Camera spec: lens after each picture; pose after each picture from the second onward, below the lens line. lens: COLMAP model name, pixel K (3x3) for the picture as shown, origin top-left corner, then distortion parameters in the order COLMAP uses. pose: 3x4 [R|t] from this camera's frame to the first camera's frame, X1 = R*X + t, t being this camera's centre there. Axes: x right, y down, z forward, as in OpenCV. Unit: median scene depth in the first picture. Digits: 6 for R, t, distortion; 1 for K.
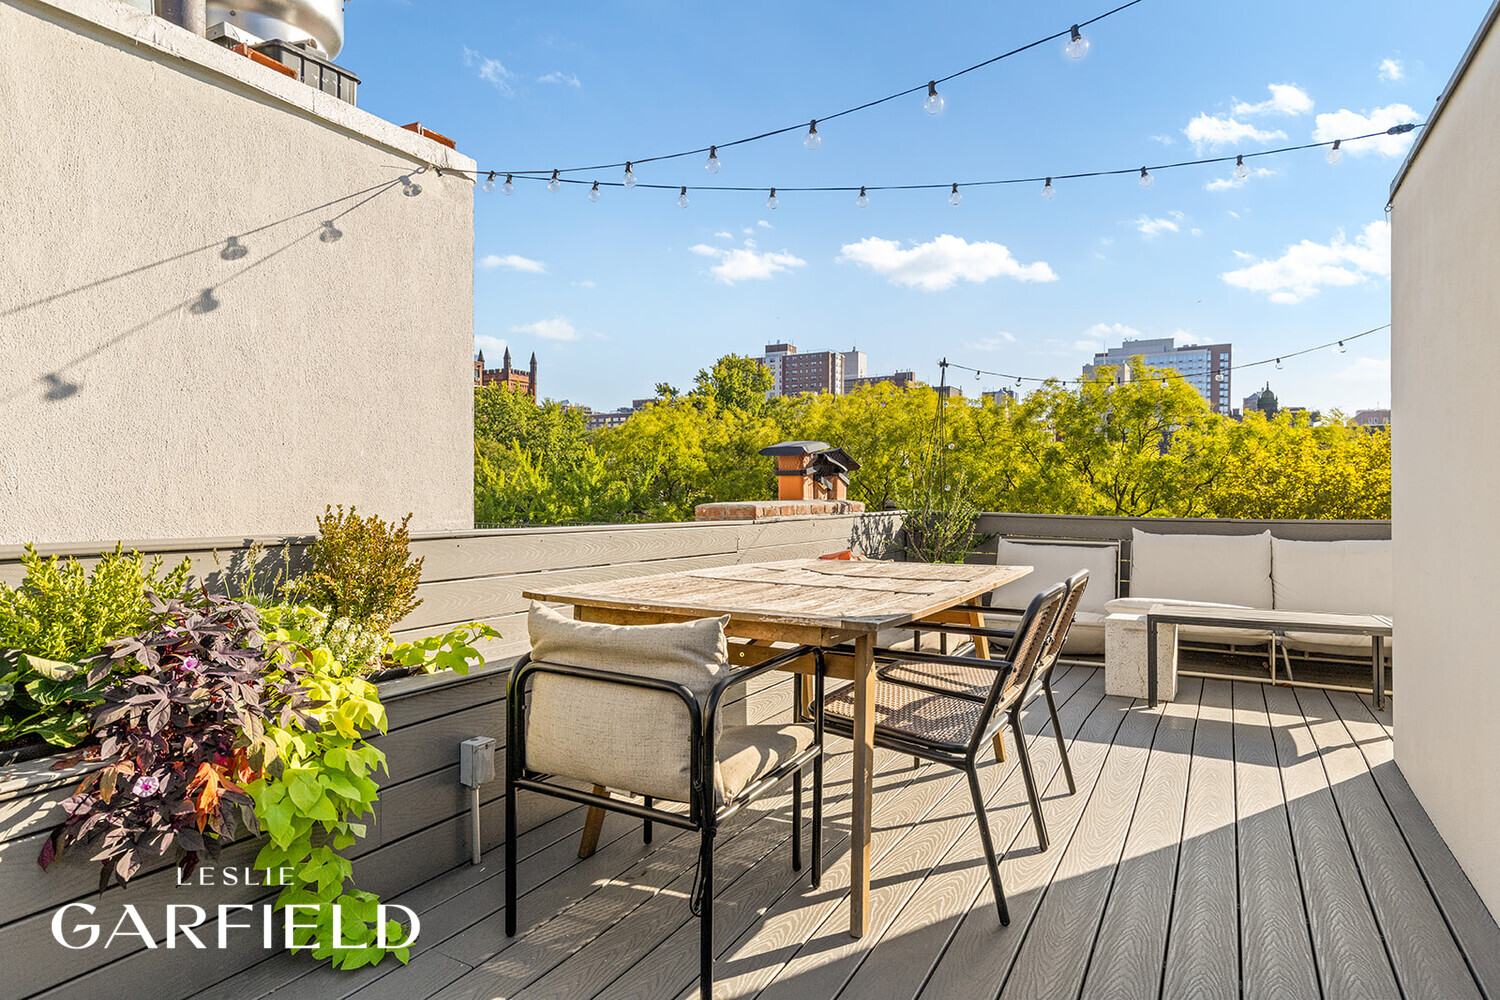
lens RADIAL K [[815.4, 0, 750.0], [0, 815.4, 500.0], [0, 0, 1]] dist [-0.000048, -0.000010]
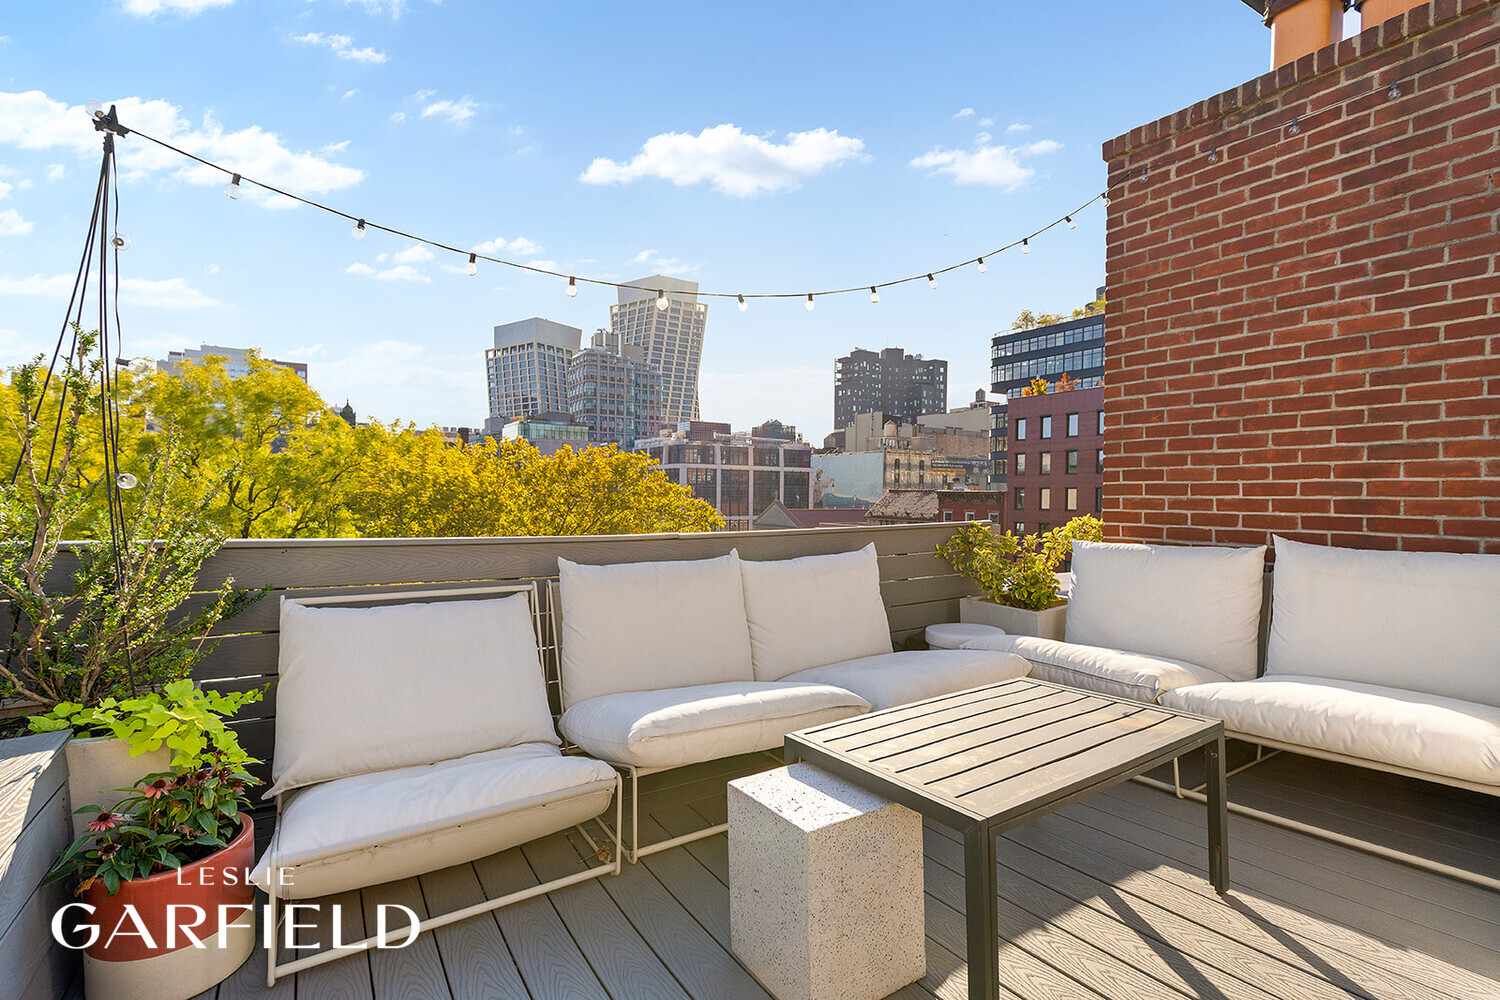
lens RADIAL K [[674.0, 0, 750.0], [0, 674.0, 500.0], [0, 0, 1]] dist [-0.000644, -0.000009]
pose [[0.447823, -0.010592, 0.894059, 0.018892], [0.003932, 0.999943, 0.009876, -0.001894], [-0.894114, -0.000907, 0.447840, 0.115698]]
